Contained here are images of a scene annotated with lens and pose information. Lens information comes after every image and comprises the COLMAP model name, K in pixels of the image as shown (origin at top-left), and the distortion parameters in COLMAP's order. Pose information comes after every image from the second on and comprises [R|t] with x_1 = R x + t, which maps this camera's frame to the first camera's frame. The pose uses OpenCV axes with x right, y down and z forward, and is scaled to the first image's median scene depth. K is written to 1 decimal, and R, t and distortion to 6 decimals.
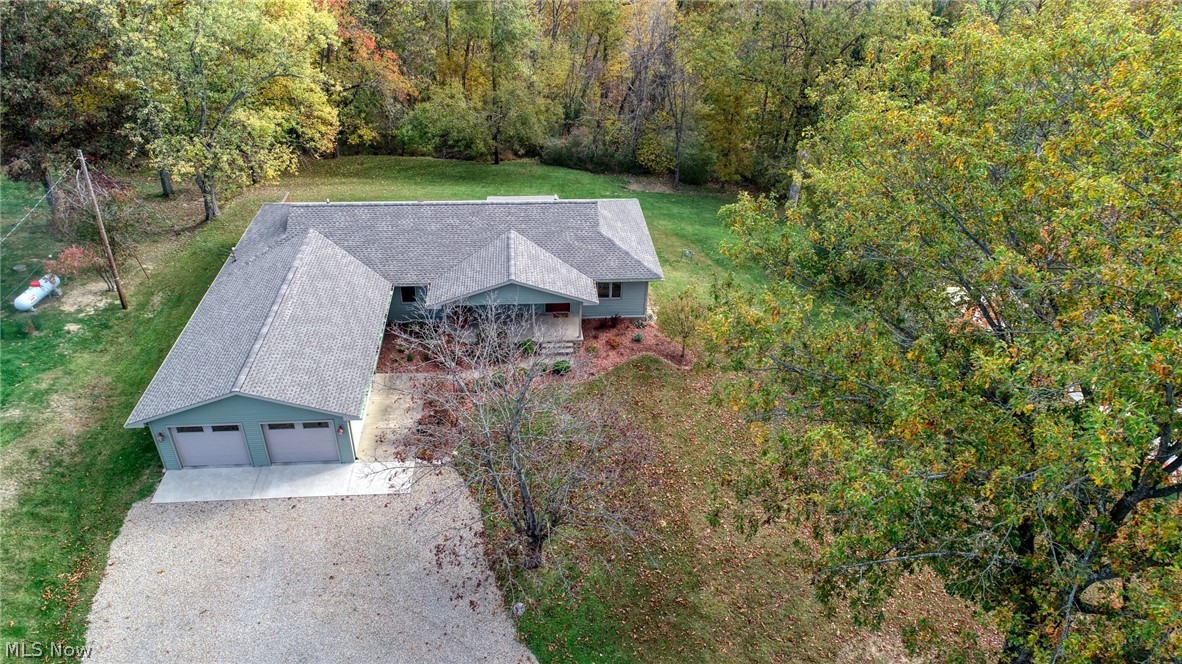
lens RADIAL K [[797.9, 0, 591.0], [0, 797.9, 332.0], [0, 0, 1]] dist [0.001212, 0.000360]
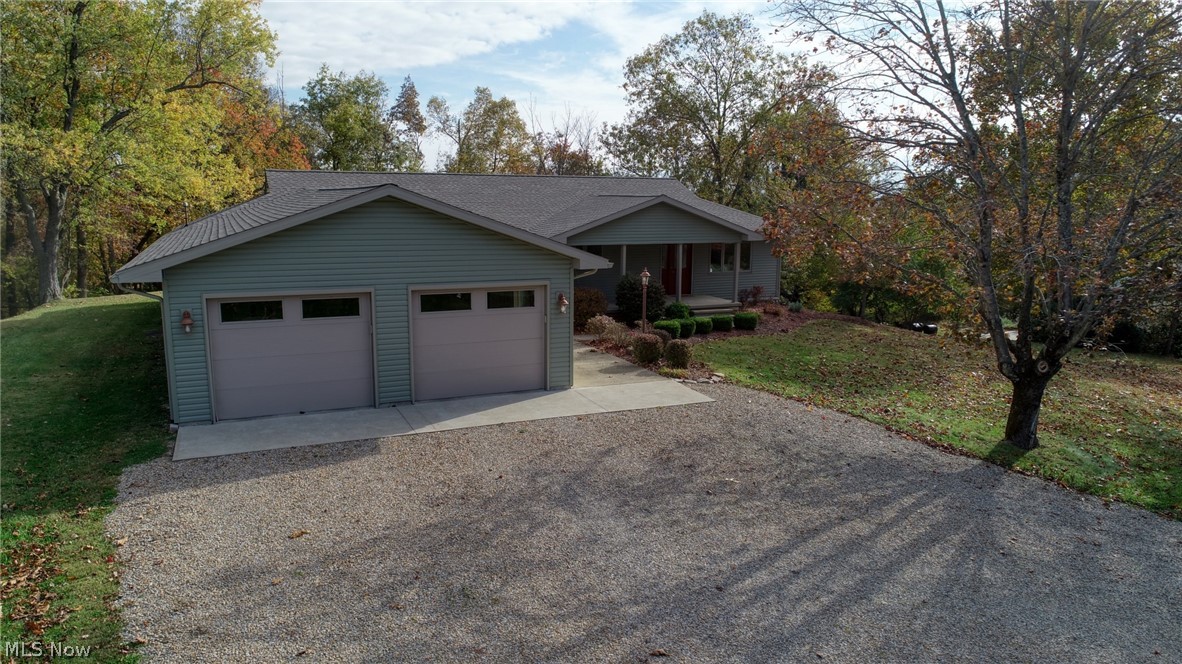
lens RADIAL K [[797.9, 0, 591.0], [0, 797.9, 332.0], [0, 0, 1]] dist [0.001212, 0.000360]
pose [[0.940380, -0.073839, 0.332013, -0.375488], [0.199061, 0.910991, -0.361208, 0.264509], [-0.275790, 0.405763, 0.871376, 0.443879]]
